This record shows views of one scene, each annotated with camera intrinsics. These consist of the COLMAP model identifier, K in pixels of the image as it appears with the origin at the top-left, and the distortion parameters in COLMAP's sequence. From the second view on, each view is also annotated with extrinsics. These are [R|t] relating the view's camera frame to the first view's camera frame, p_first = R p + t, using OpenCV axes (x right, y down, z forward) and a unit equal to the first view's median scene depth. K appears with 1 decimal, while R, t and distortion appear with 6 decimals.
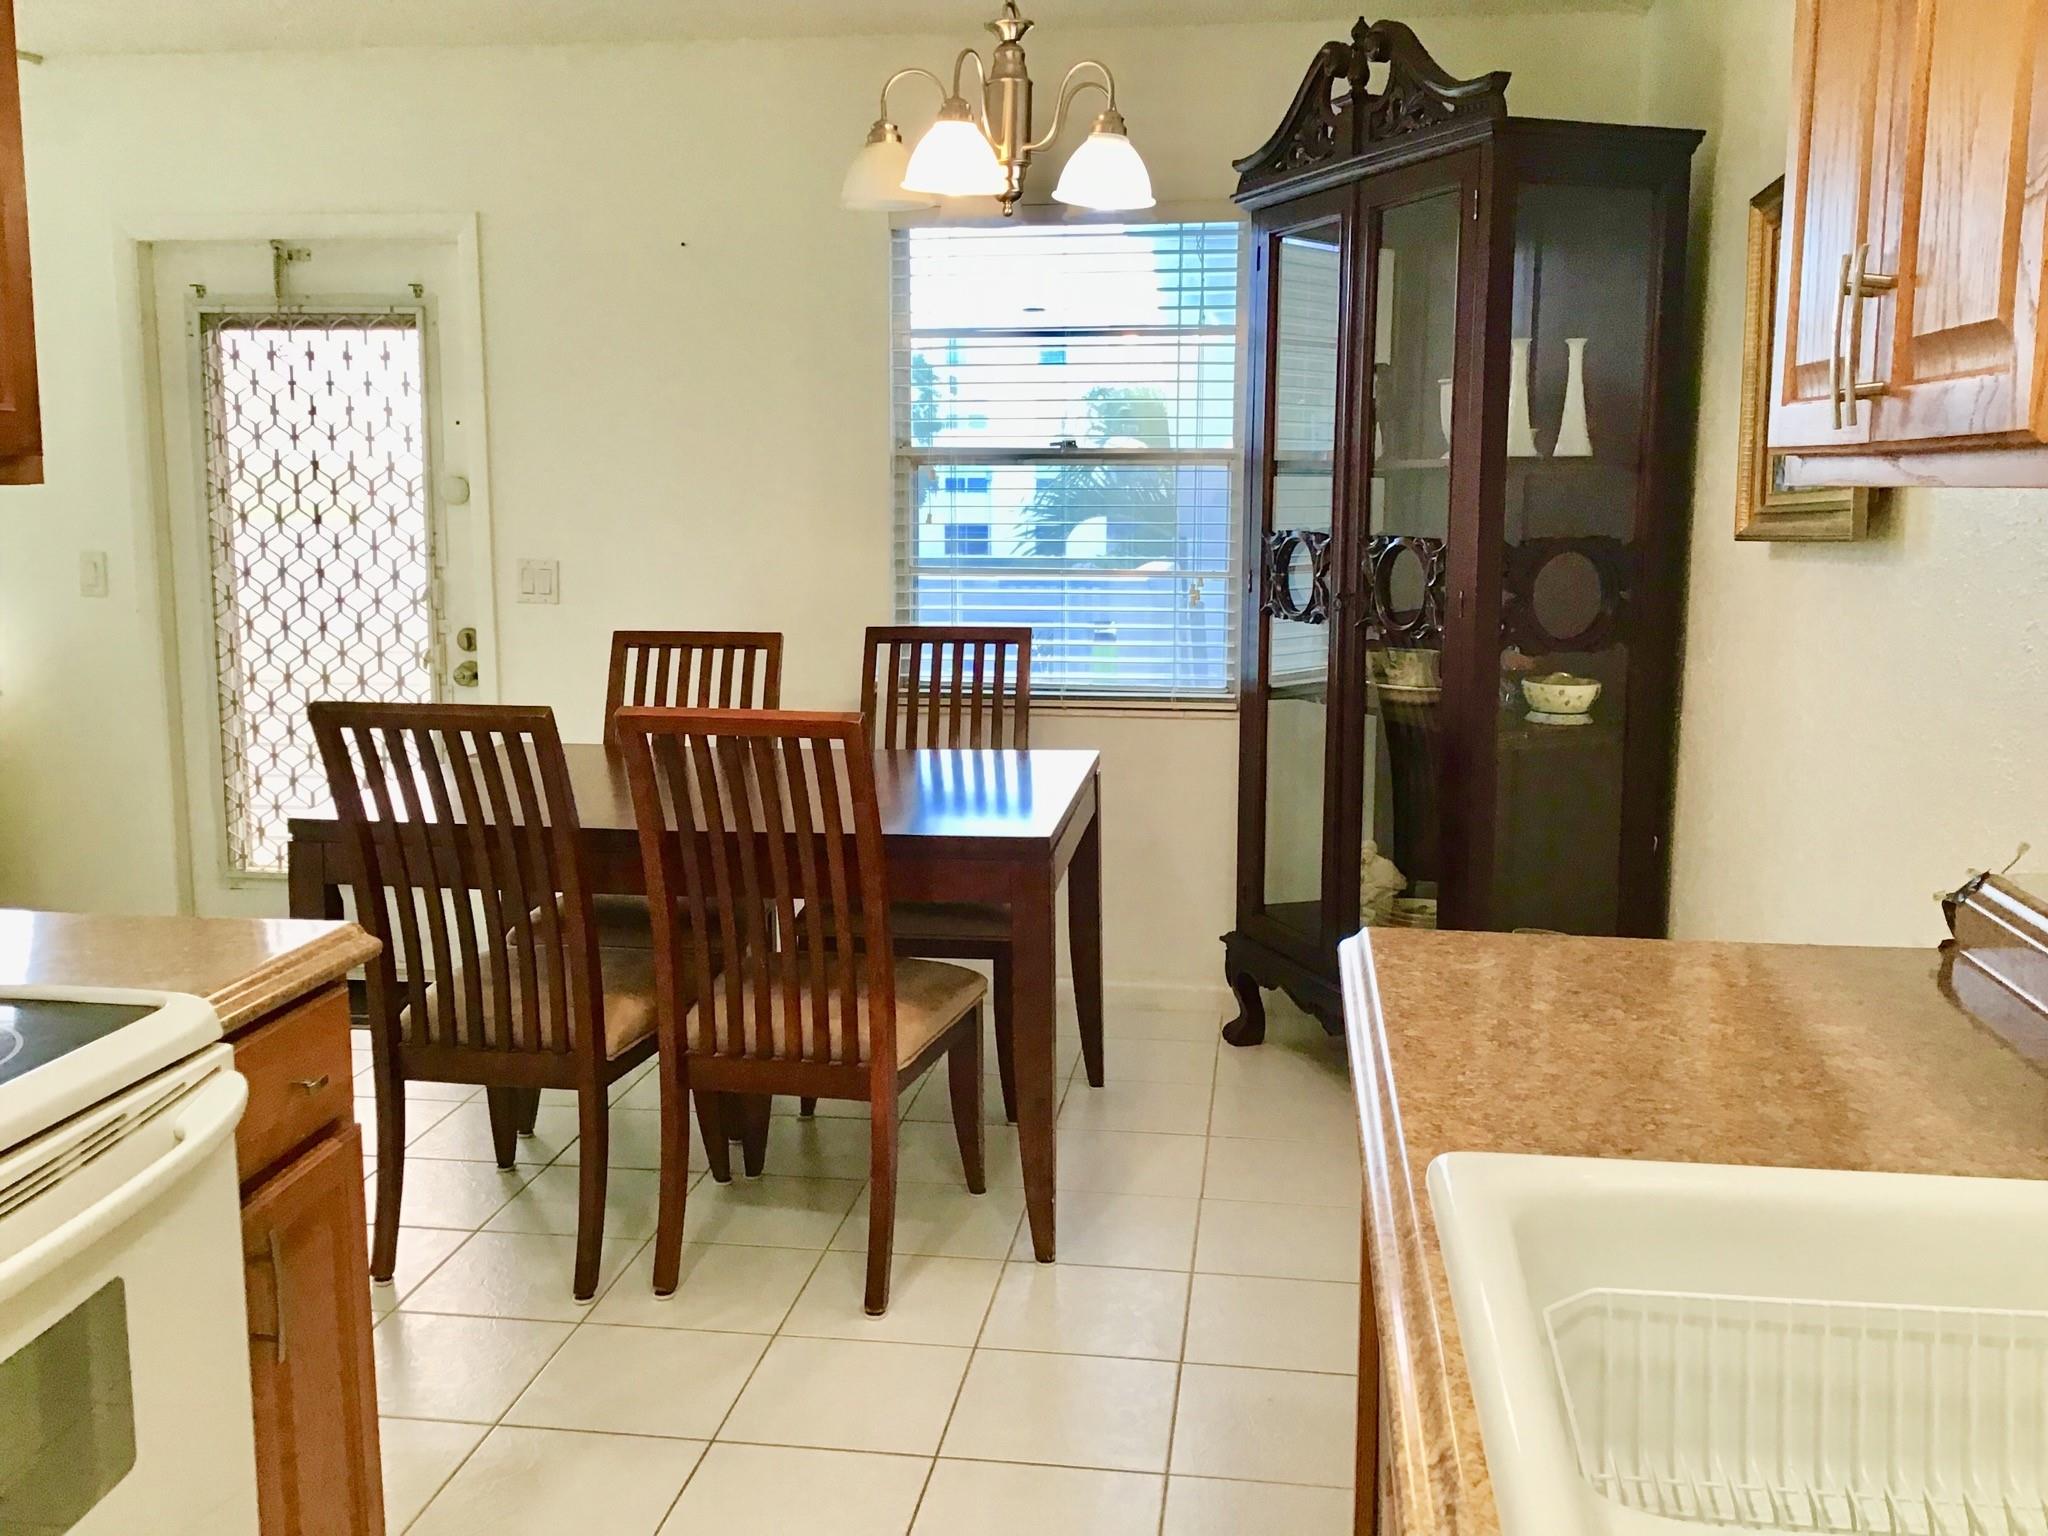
lens RADIAL K [[1832.6, 0, 1022.3], [0, 1832.6, 751.0], [0, 0, 1]] dist [0.083452, -0.134100]
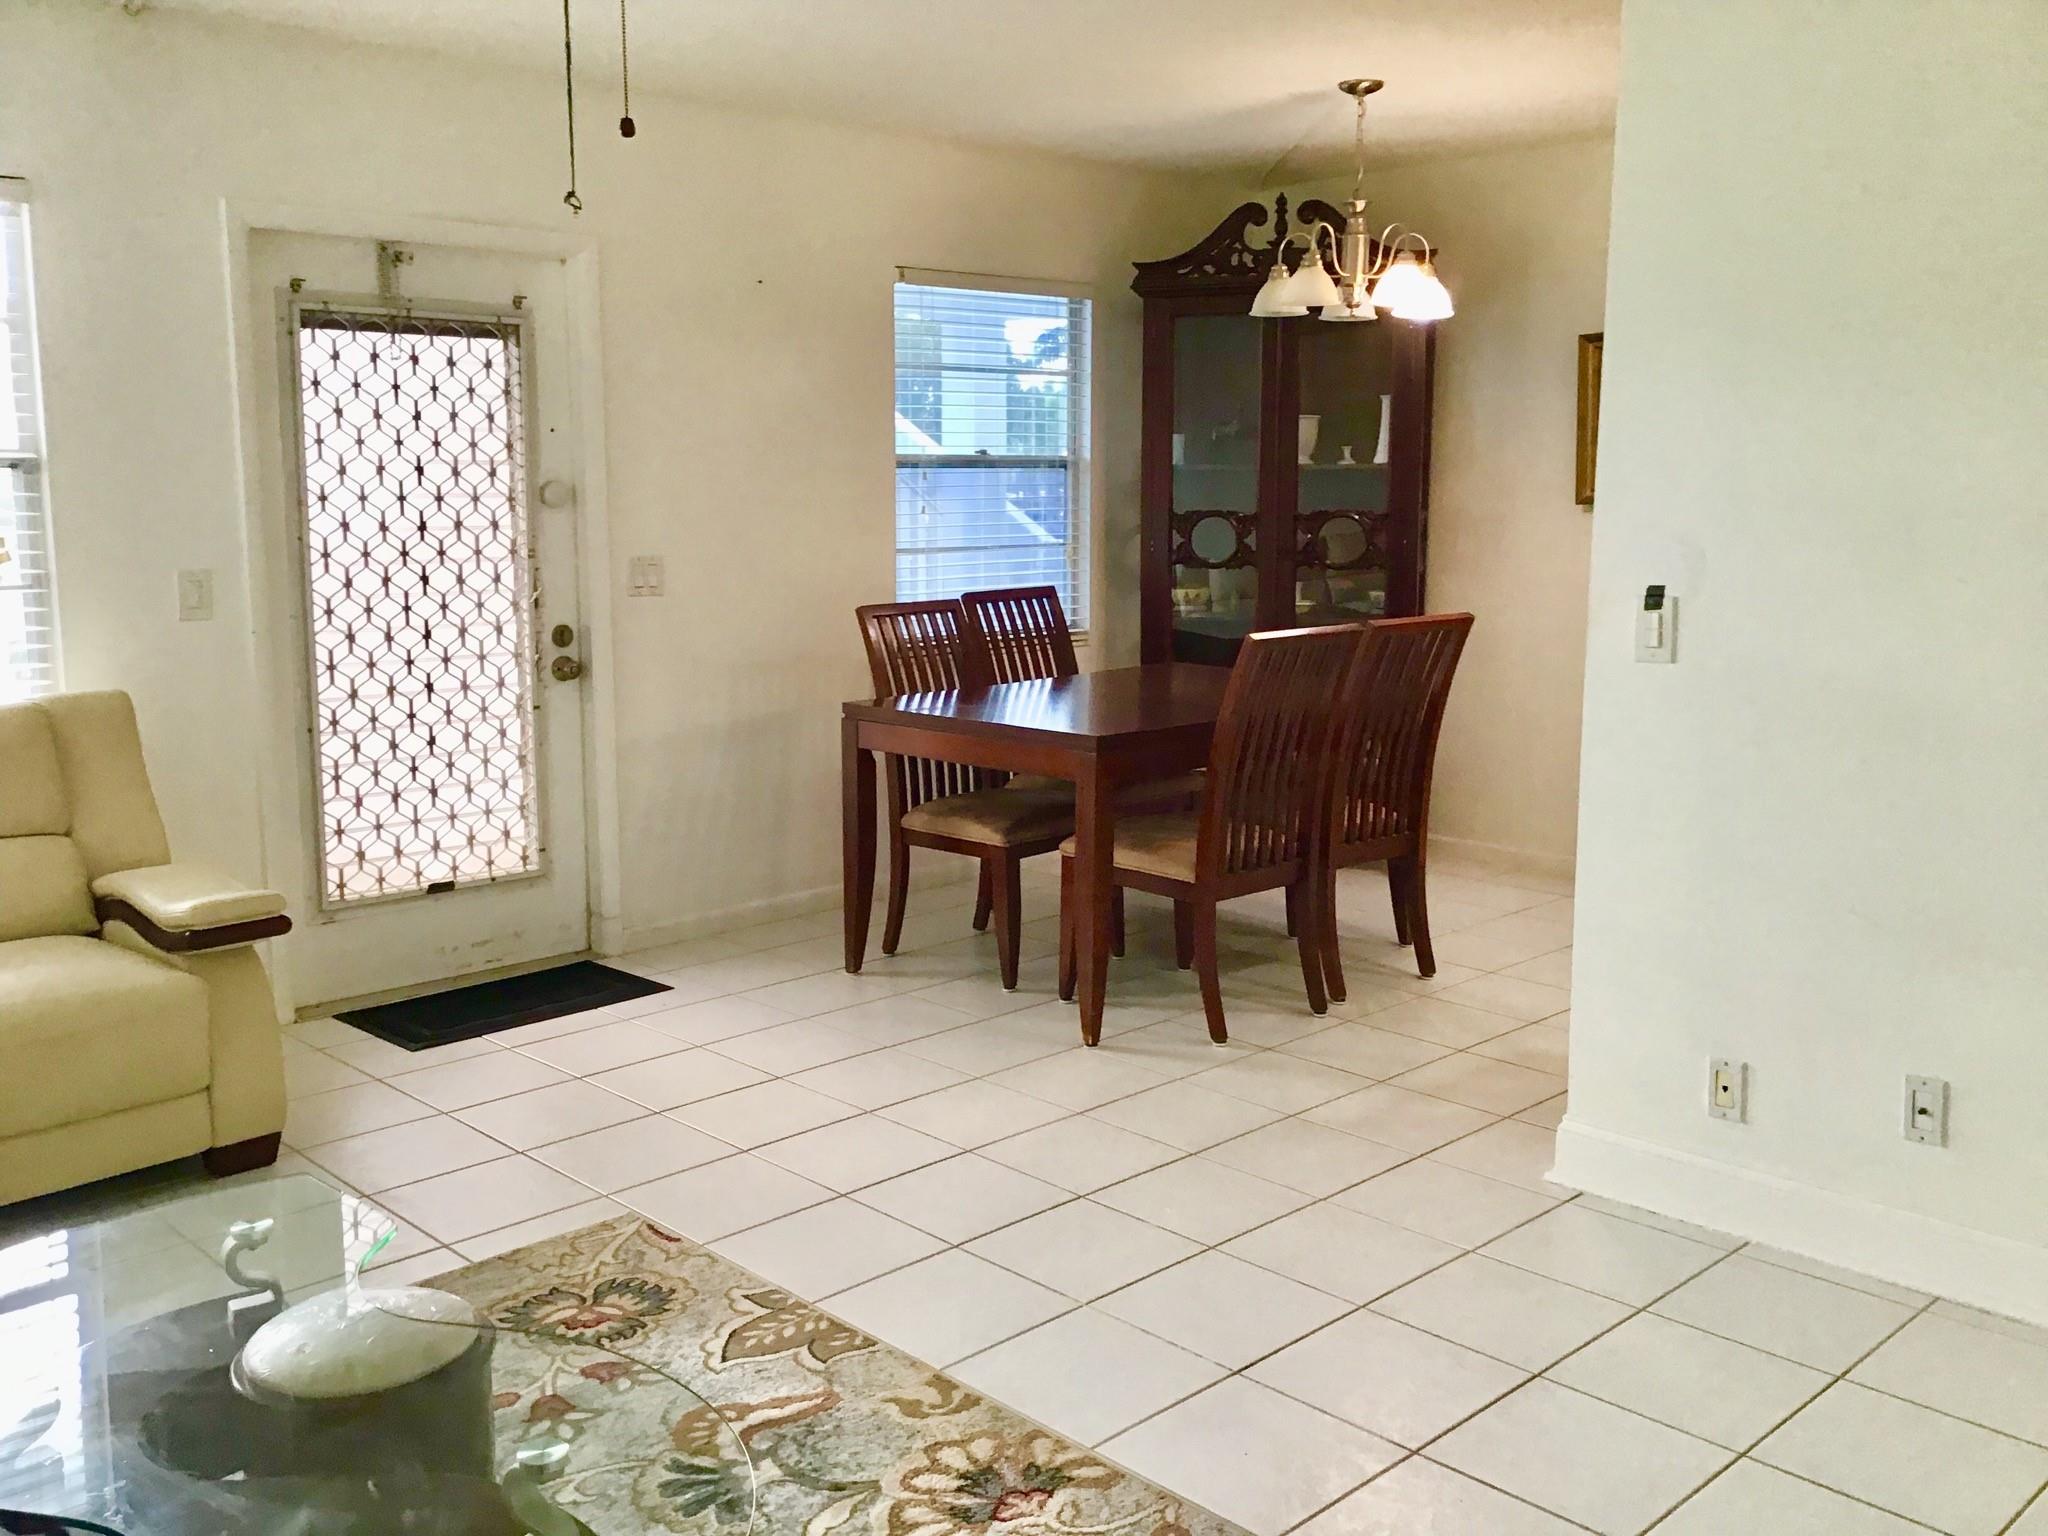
lens RADIAL K [[1832.6, 0, 1004.0], [0, 1832.6, 759.4], [0, 0, 1]] dist [0.083452, -0.134100]
pose [[0.620287, -0.126466, 0.774112, -0.981678], [0.120874, 0.990539, 0.064969, -0.028671], [-0.775005, 0.053271, 0.629705, 0.147362]]
